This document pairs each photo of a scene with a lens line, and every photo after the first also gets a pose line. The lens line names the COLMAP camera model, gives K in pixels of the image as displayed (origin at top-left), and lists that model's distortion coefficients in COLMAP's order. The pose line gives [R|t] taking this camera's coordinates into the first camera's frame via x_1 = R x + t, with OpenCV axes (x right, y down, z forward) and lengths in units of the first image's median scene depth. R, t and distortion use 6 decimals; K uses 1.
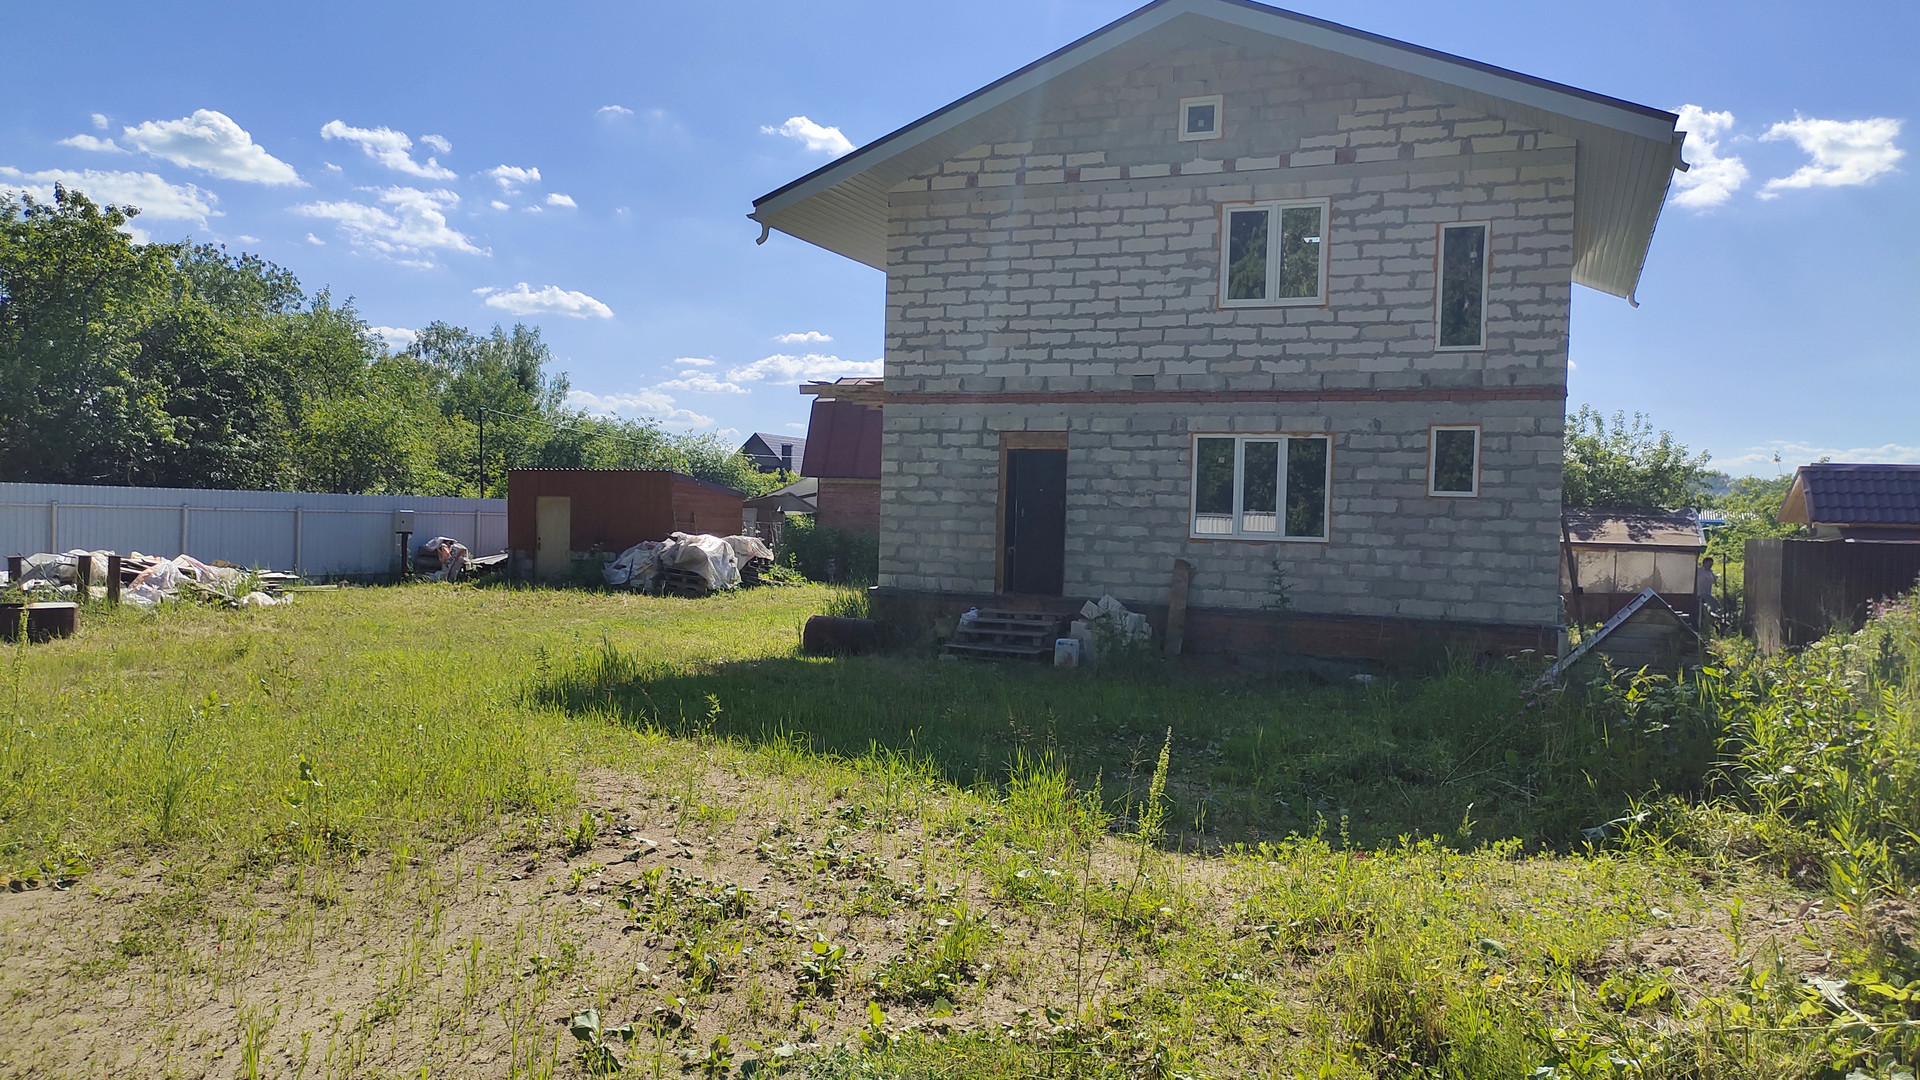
lens RADIAL K [[1432.1, 0, 963.6], [0, 1432.1, 541.8], [0, 0, 1]] dist [0.040754, -0.045461]
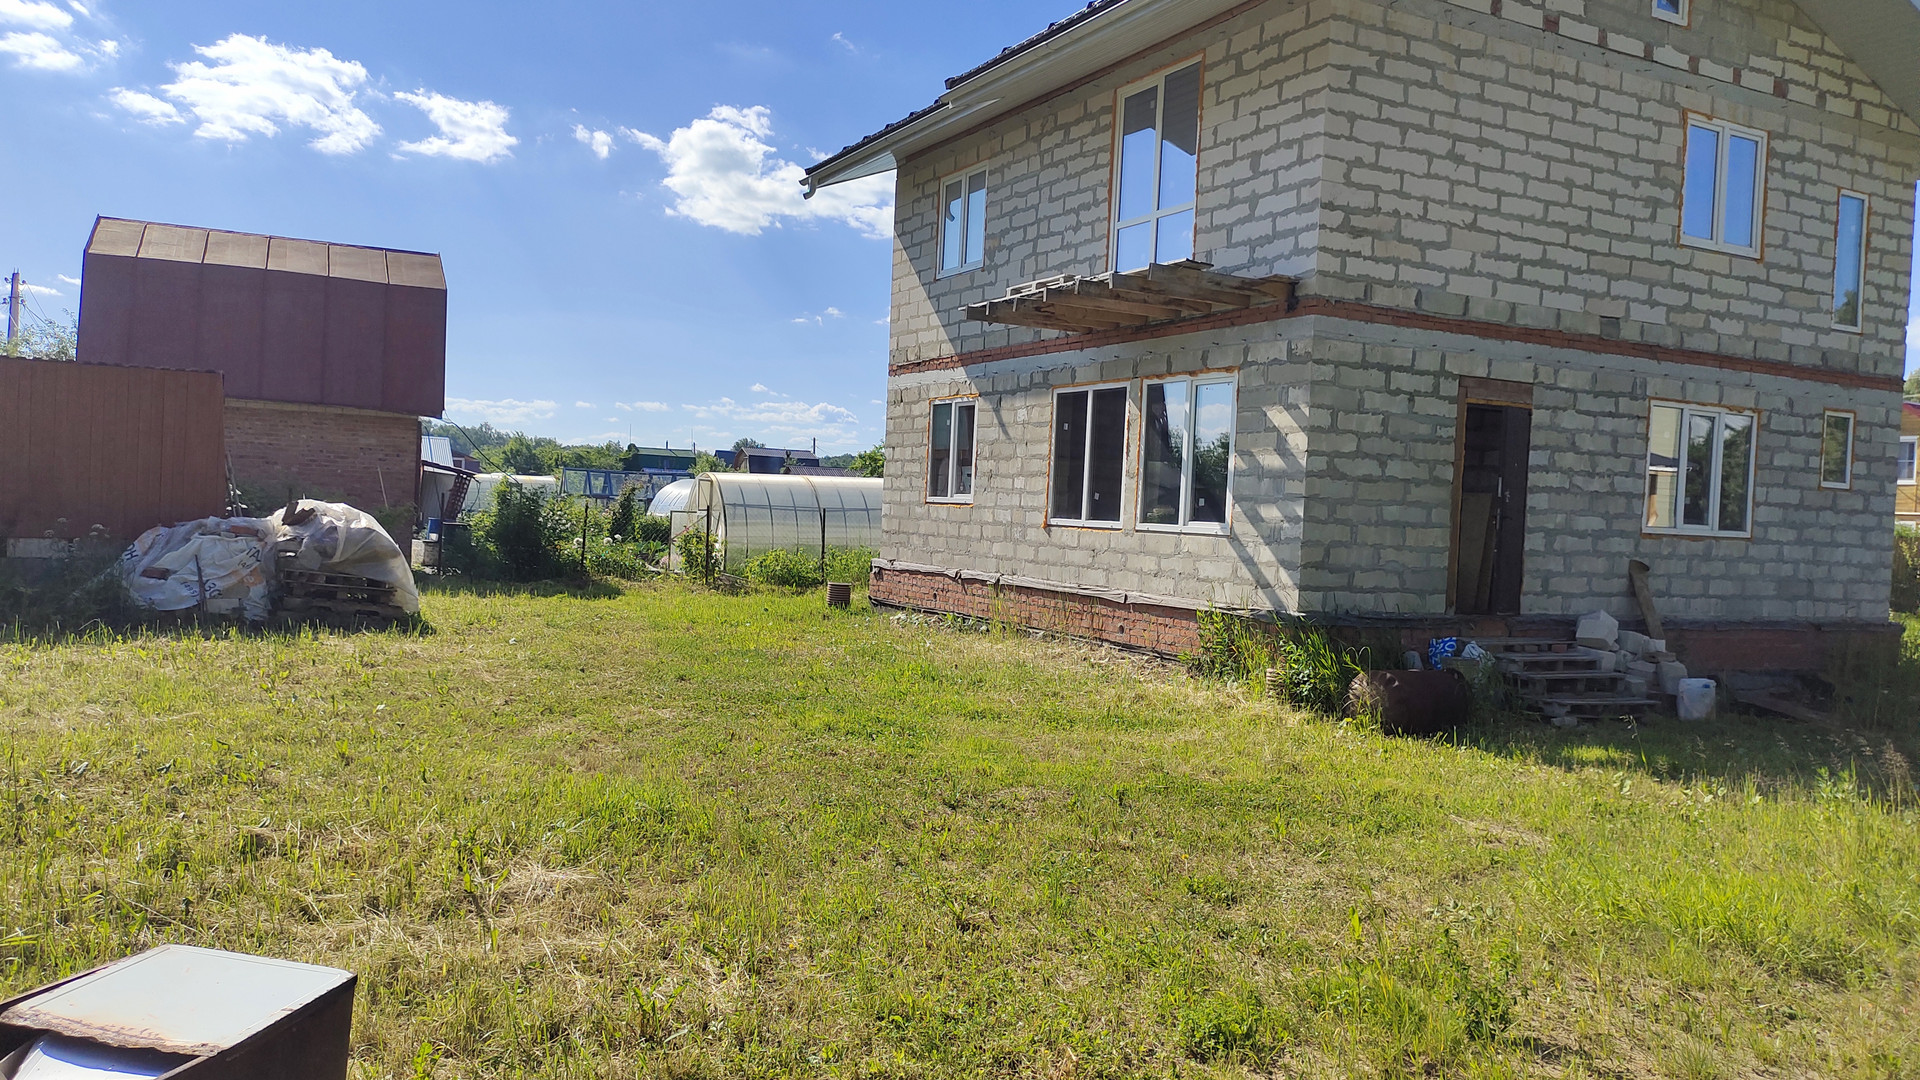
lens RADIAL K [[1432.1, 0, 955.7], [0, 1432.1, 544.2], [0, 0, 1]] dist [0.040754, -0.045461]
pose [[0.634991, -0.019664, 0.772269, -0.668798], [-0.014151, 0.999212, 0.037078, -0.019635], [-0.772390, -0.034473, 0.634212, 0.766215]]
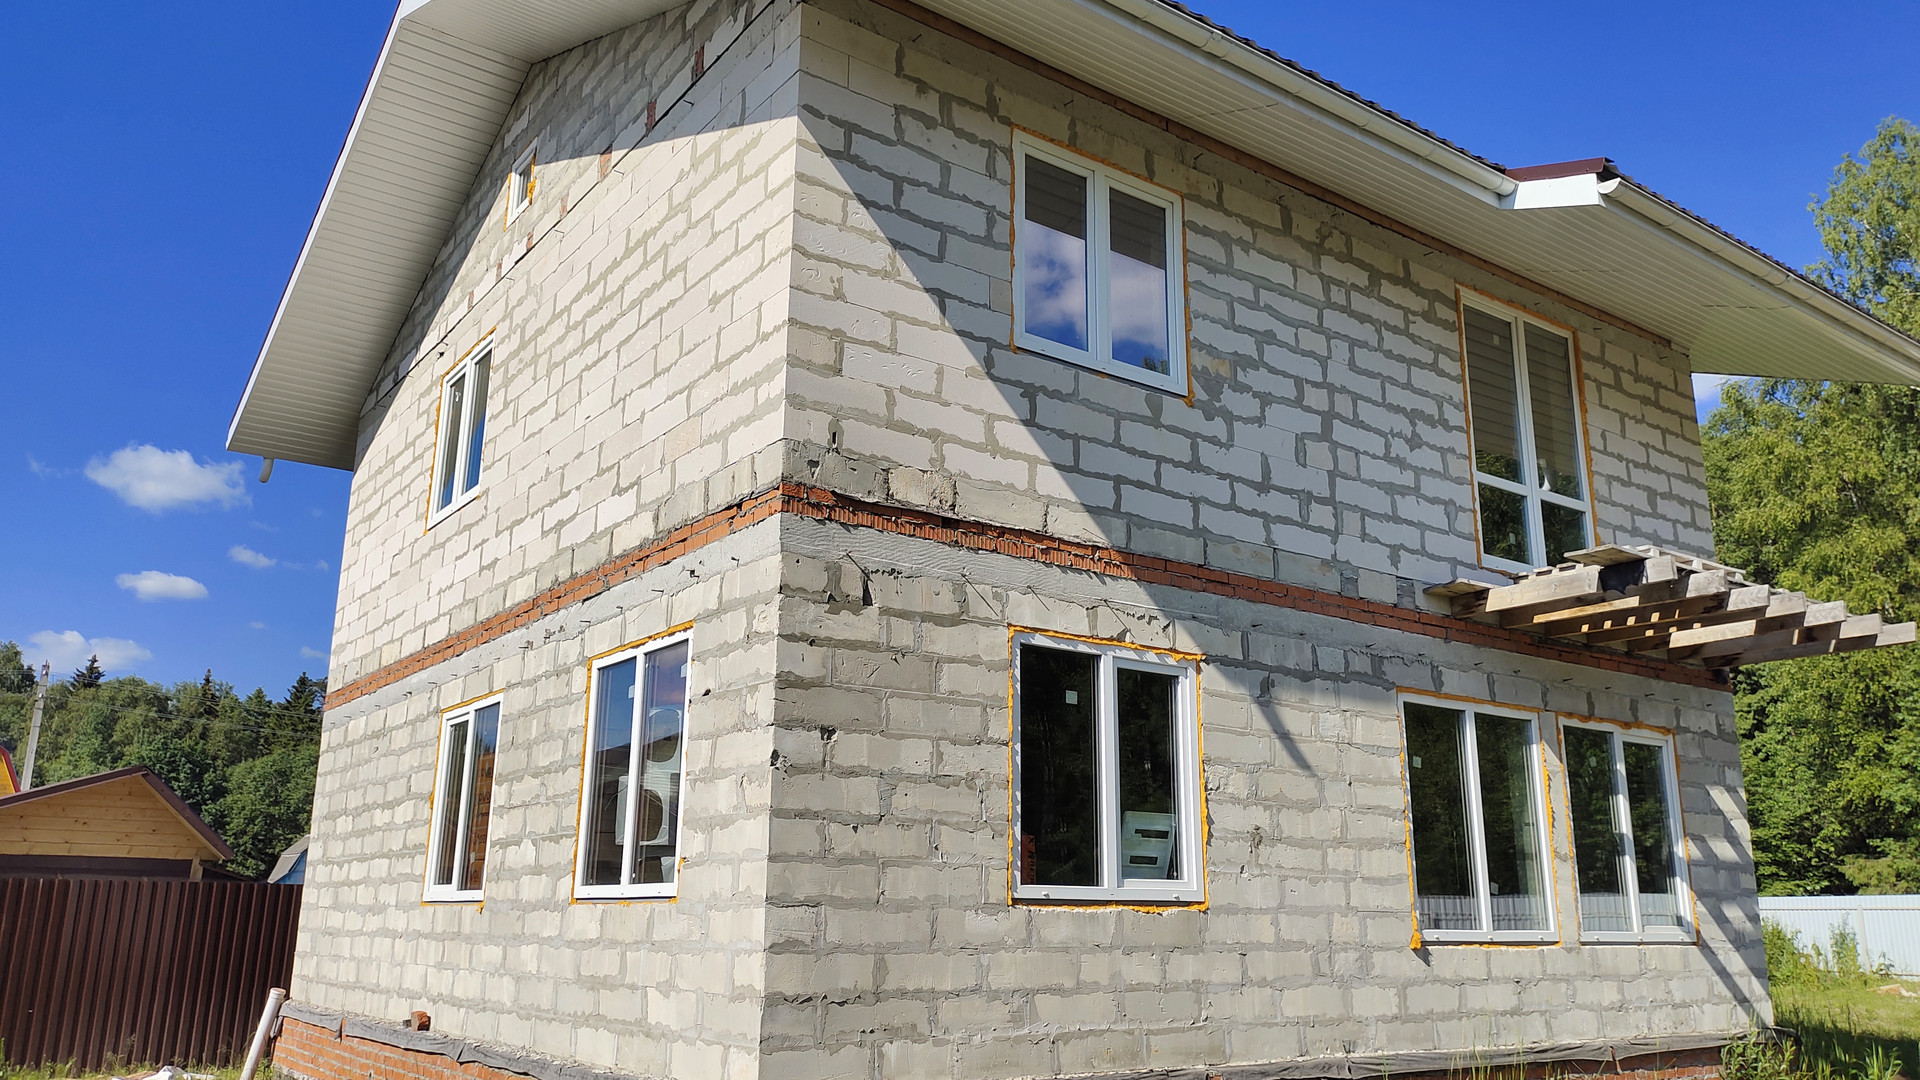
lens RADIAL K [[1432.1, 0, 961.8], [0, 1432.1, 536.6], [0, 0, 1]] dist [0.040754, -0.045461]
pose [[-0.859756, 0.095850, 0.501629, -0.088442], [-0.024556, 0.973335, -0.228069, -0.018076], [-0.510114, -0.208402, -0.834478, 1.763214]]
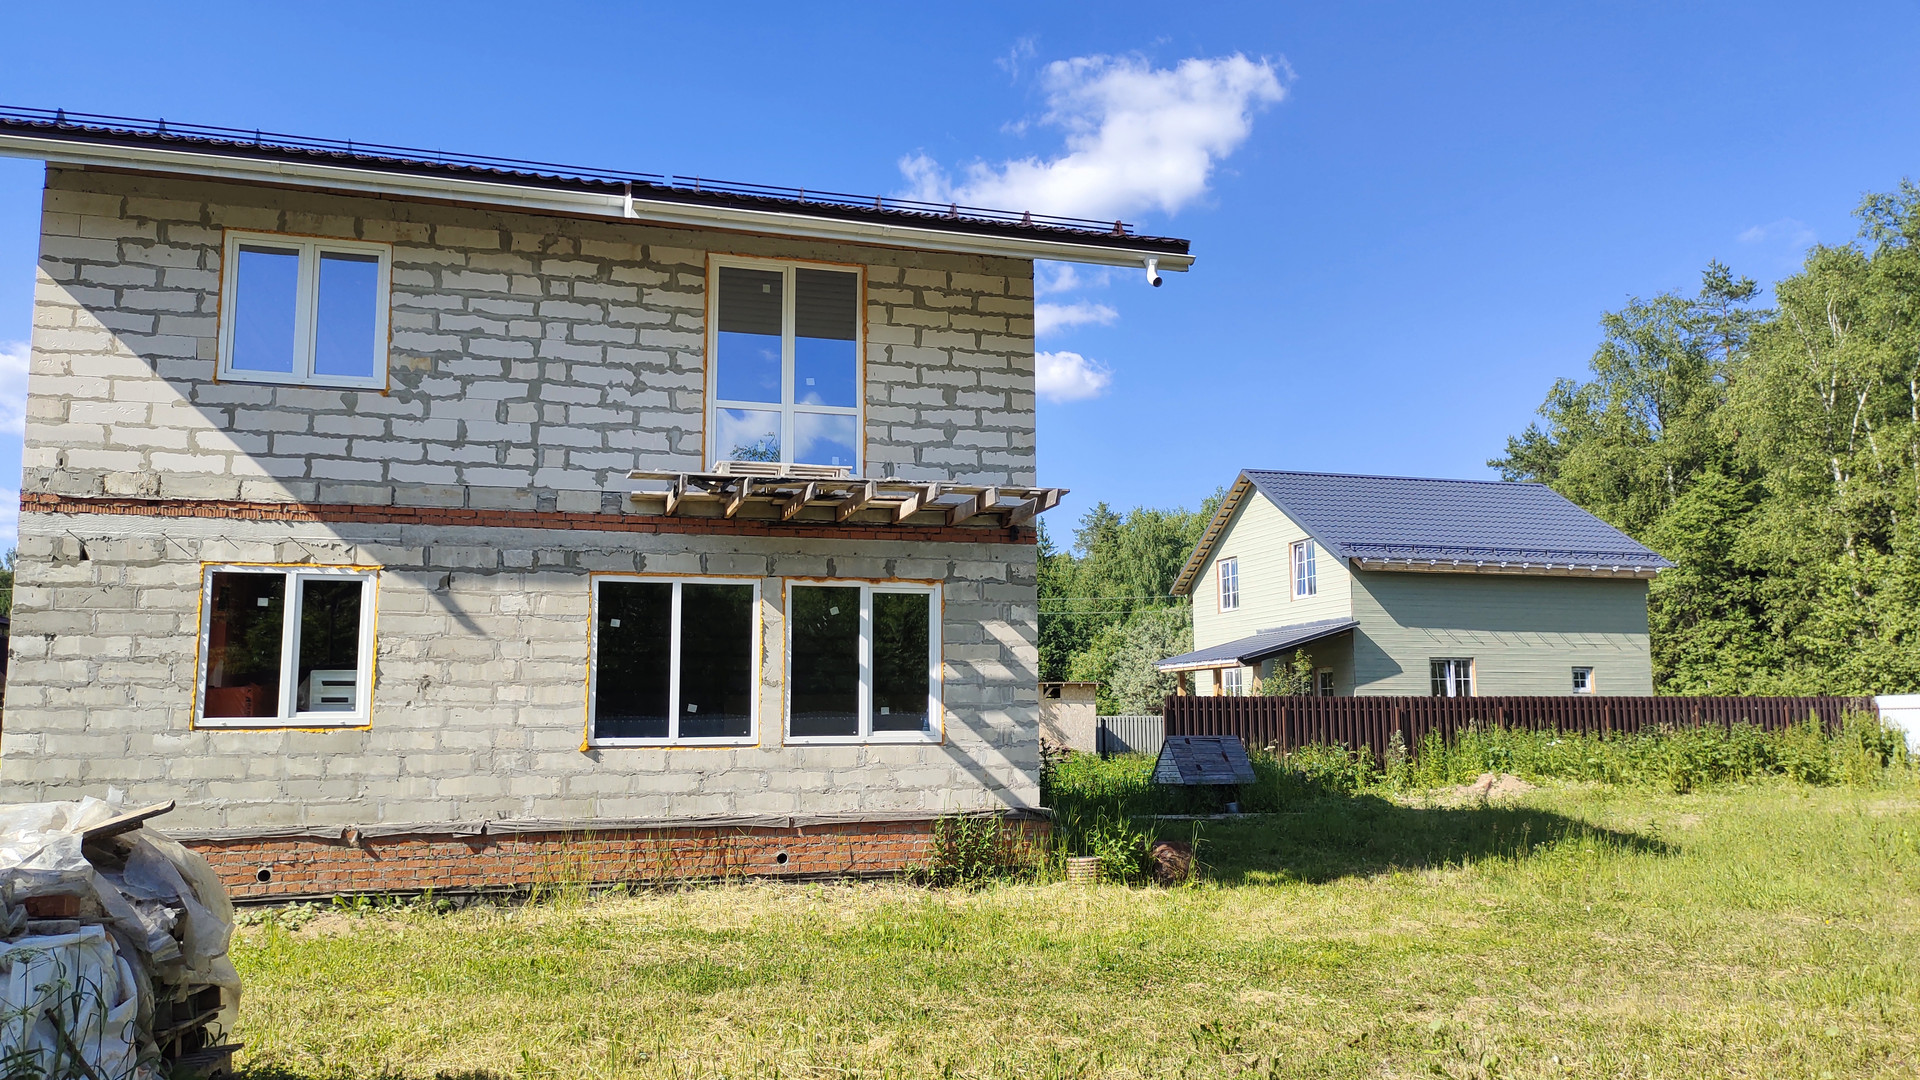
lens RADIAL K [[1432.1, 0, 954.5], [0, 1432.1, 539.0], [0, 0, 1]] dist [0.040754, -0.045461]
pose [[-0.646098, 0.076874, 0.759373, -0.603328], [0.001627, 0.995051, -0.099349, -0.030277], [-0.763253, -0.062954, -0.643026, 1.580986]]
